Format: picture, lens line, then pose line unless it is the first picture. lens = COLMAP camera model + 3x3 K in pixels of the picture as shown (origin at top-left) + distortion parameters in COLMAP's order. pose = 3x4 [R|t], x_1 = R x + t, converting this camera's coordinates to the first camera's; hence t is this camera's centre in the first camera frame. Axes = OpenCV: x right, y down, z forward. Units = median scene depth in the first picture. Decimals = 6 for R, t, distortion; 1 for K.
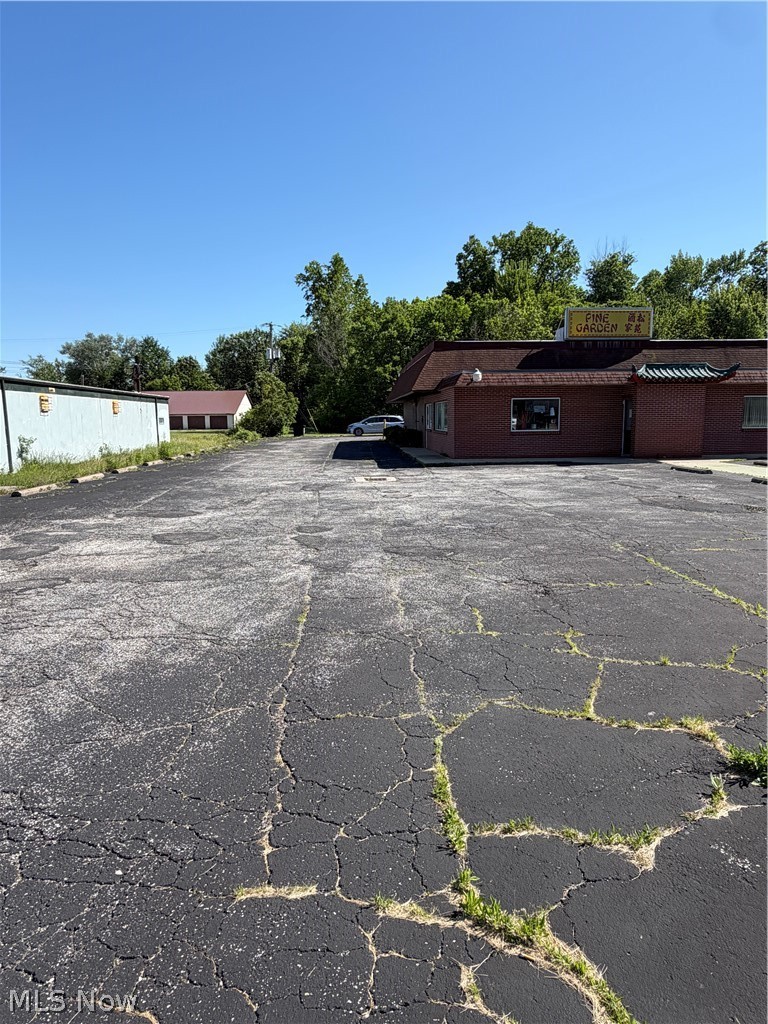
lens RADIAL K [[643.5, 0, 384.0], [0, 643.5, 512.0], [0, 0, 1]] dist [0.007557, -0.002909]
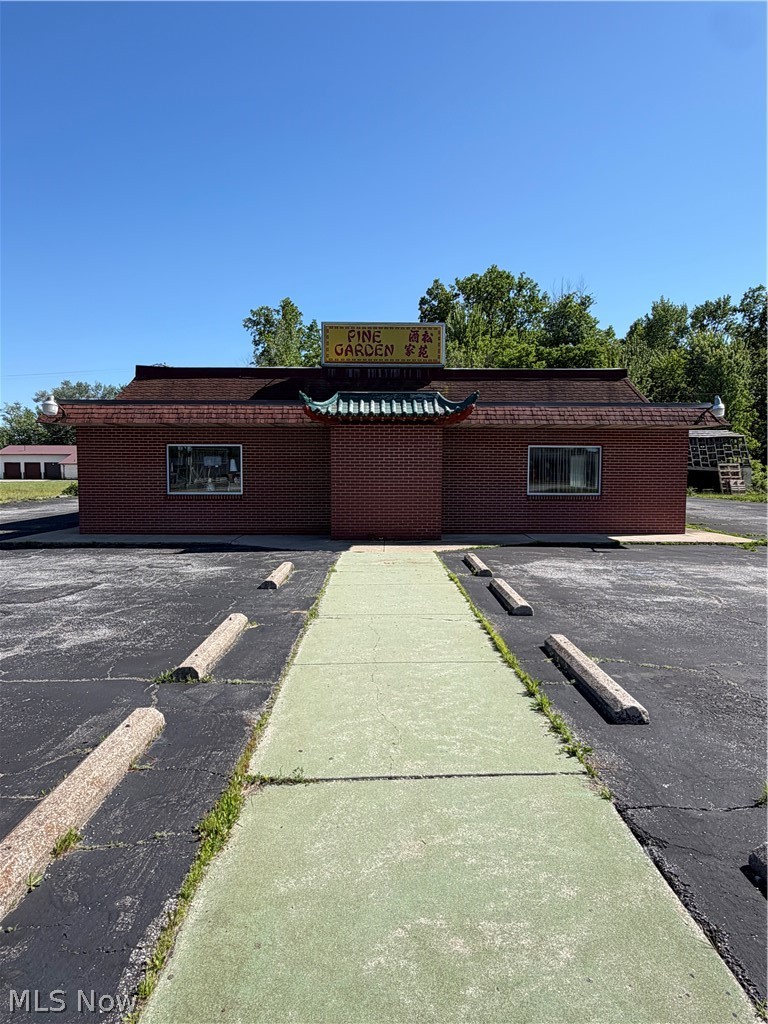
lens RADIAL K [[639.0, 0, 384.0], [0, 639.0, 512.0], [0, 0, 1]] dist [-0.000466, -0.002307]
pose [[0.998714, 0.017327, -0.047645, 0.133918], [-0.021021, 0.996720, -0.078150, -0.017980], [0.046135, 0.079051, 0.995802, 0.107024]]
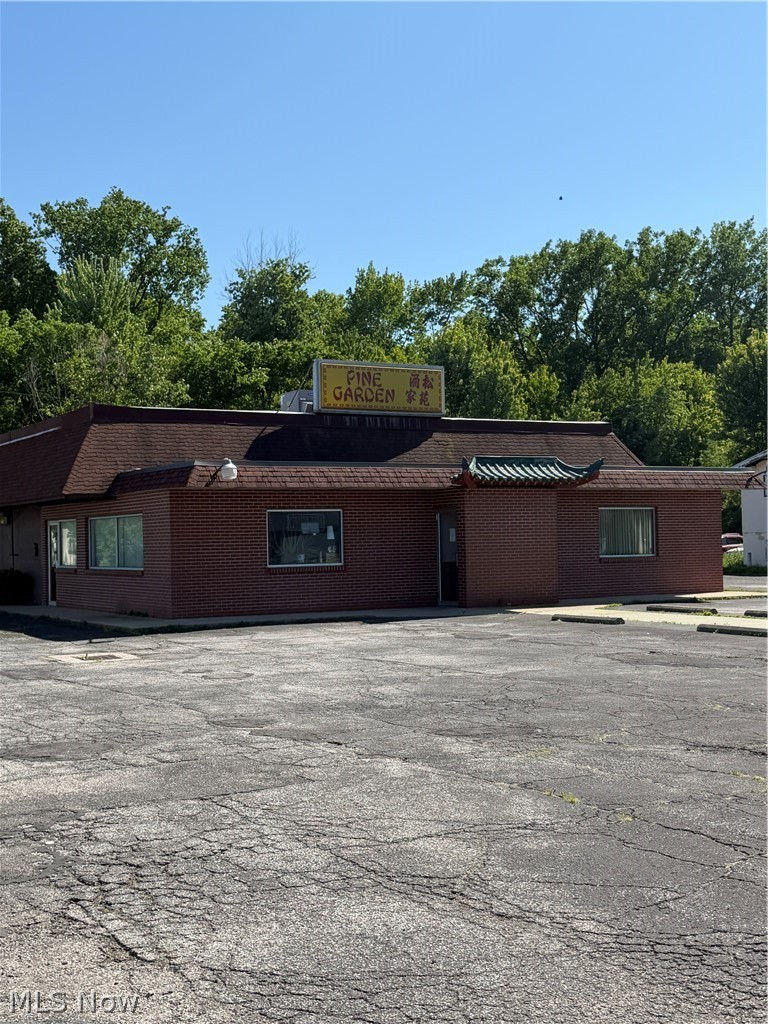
lens RADIAL K [[1314.9, 0, 384.0], [0, 1314.9, 512.0], [0, 0, 1]] dist [0.098967, -0.017770]
pose [[0.897492, 0.002785, 0.441023, -0.065241], [0.074499, 0.984653, -0.157825, 0.004921], [-0.434694, 0.174503, 0.883510, -0.021795]]
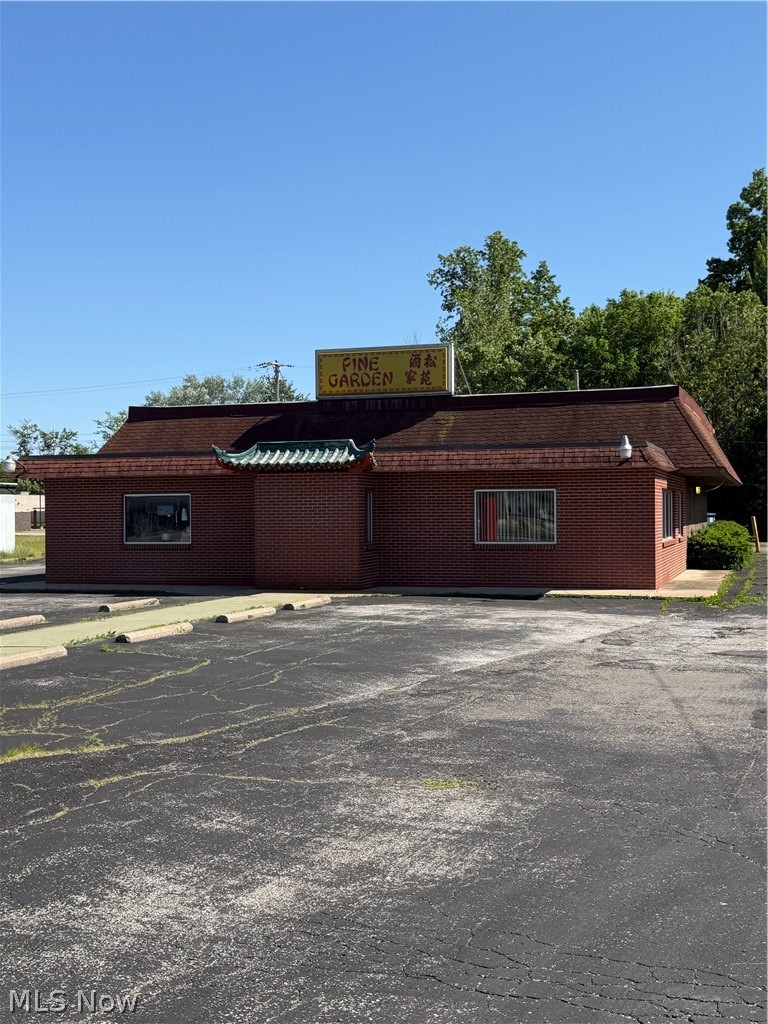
lens RADIAL K [[1221.1, 0, 384.0], [0, 1221.1, 512.0], [0, 0, 1]] dist [0.171693, -0.299485]
pose [[0.928978, 0.003313, -0.370120, 0.271470], [-0.054991, 0.990098, -0.129161, -0.002807], [0.366027, 0.140341, 0.919961, -0.020351]]
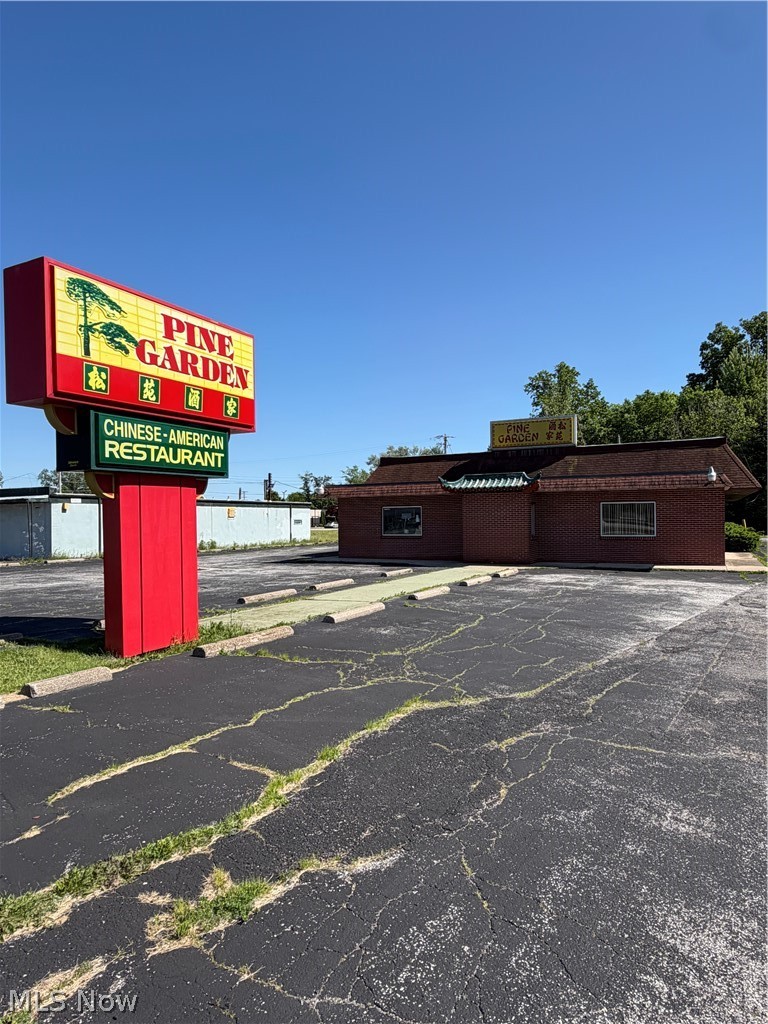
lens RADIAL K [[643.5, 0, 384.0], [0, 643.5, 512.0], [0, 0, 1]] dist [0.007557, -0.002909]
pose [[0.859519, -0.003272, -0.511093, 0.232664], [-0.072981, 0.988947, -0.129066, -0.005859], [0.505866, 0.148234, 0.849780, 0.007878]]
